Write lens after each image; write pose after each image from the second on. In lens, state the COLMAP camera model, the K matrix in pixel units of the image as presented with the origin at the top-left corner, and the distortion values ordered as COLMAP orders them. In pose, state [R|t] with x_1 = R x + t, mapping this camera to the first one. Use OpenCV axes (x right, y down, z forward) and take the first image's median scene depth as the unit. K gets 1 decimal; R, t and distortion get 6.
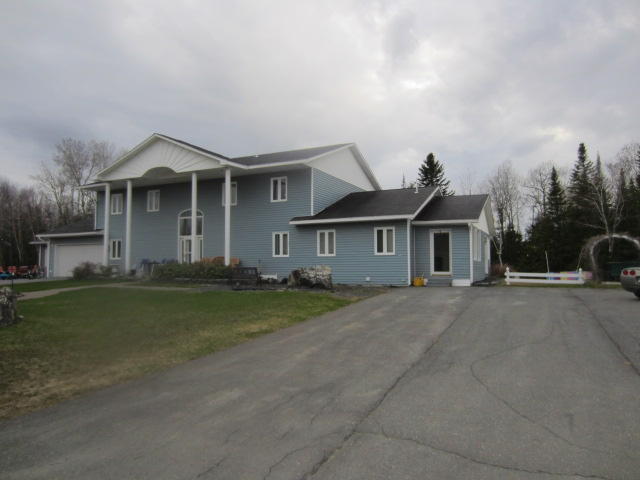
lens RADIAL K [[456.7, 0, 324.2], [0, 456.7, 244.0], [0, 0, 1]] dist [-0.038289, 0.019440]
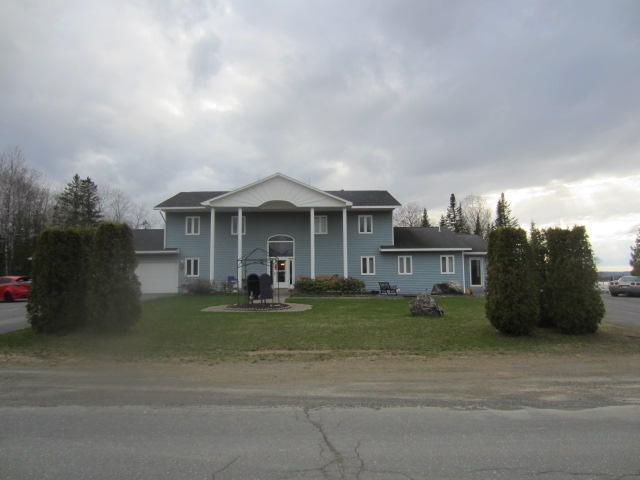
lens RADIAL K [[456.7, 0, 317.9], [0, 456.7, 239.5], [0, 0, 1]] dist [-0.038289, 0.019440]
pose [[0.895539, 0.038249, 0.443336, -0.800258], [-0.016314, 0.998451, -0.053187, -0.001734], [-0.444683, 0.040398, 0.894776, -0.138622]]
